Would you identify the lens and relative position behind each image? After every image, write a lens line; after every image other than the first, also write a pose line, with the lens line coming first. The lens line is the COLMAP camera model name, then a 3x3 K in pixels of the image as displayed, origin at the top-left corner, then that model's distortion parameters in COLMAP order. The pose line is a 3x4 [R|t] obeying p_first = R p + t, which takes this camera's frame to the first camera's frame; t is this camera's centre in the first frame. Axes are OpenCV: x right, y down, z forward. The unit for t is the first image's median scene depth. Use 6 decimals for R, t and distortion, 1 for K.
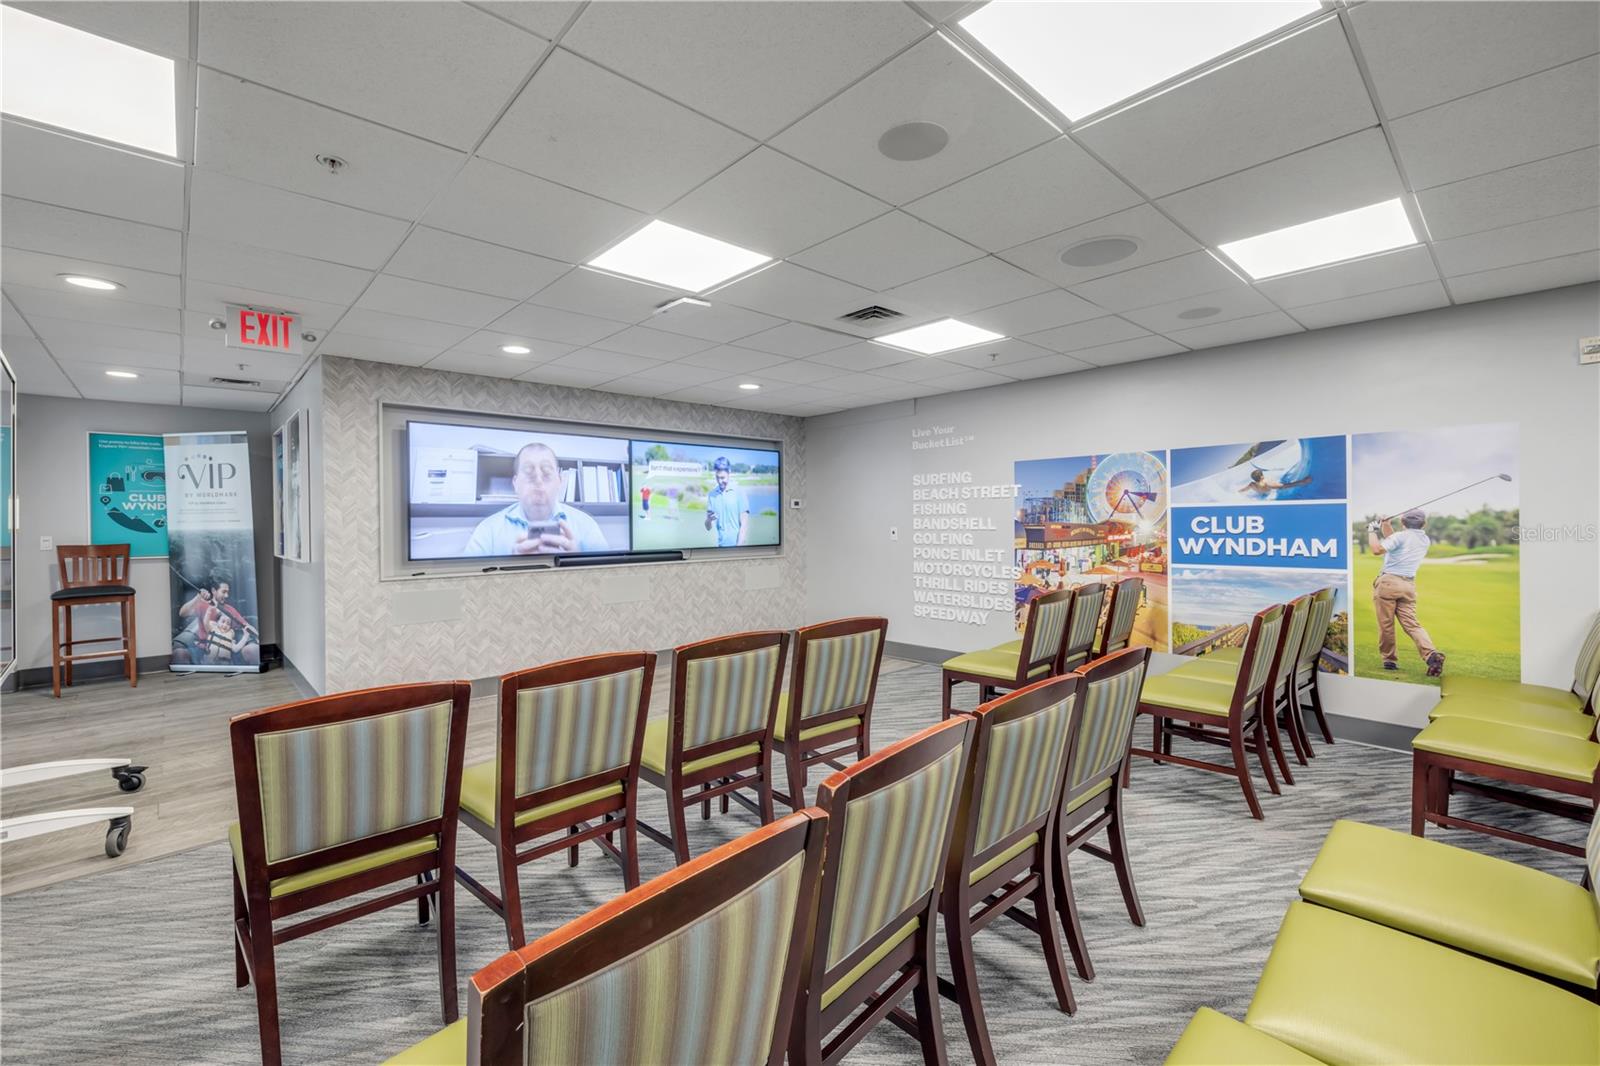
lens RADIAL K [[686.0, 0, 793.2], [0, 686.0, 521.1], [0, 0, 1]] dist [0.014241, 0.000050]
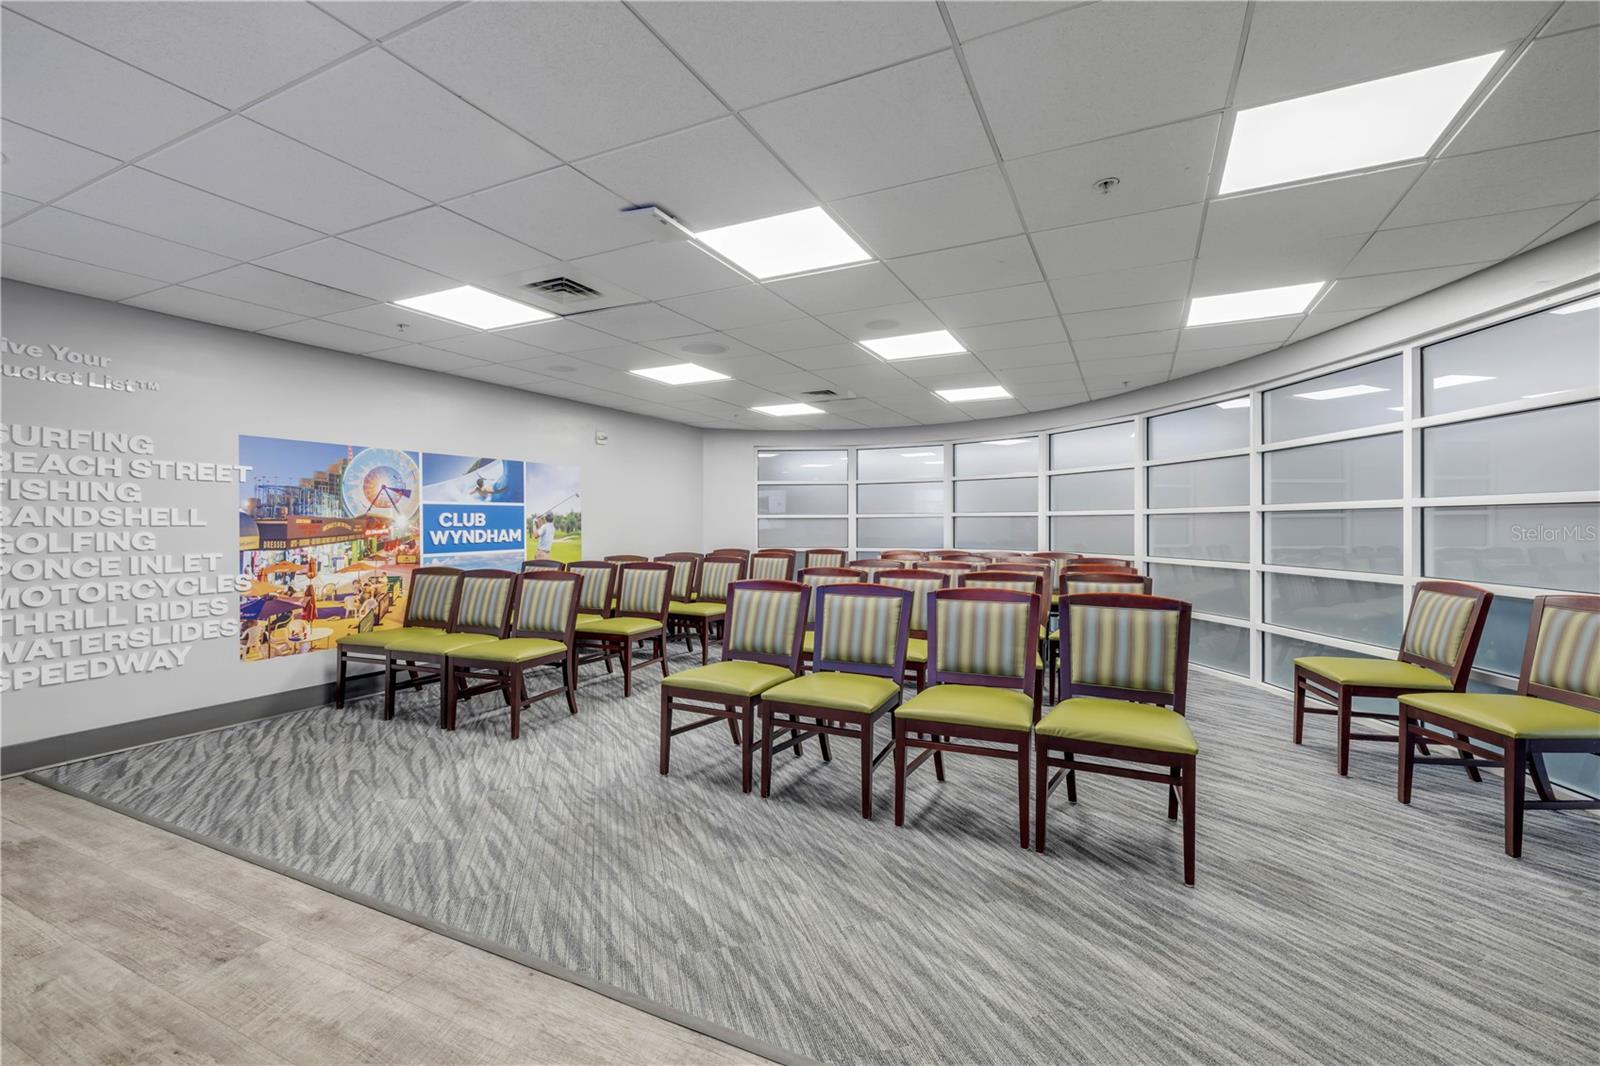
lens RADIAL K [[686.0, 0, 793.2], [0, 686.0, 521.1], [0, 0, 1]] dist [0.014241, 0.000050]
pose [[-0.358458, 0.013005, 0.933455, -0.709432], [0.007672, 0.999910, -0.010984, 0.024713], [-0.933514, 0.003224, -0.358525, 0.829782]]
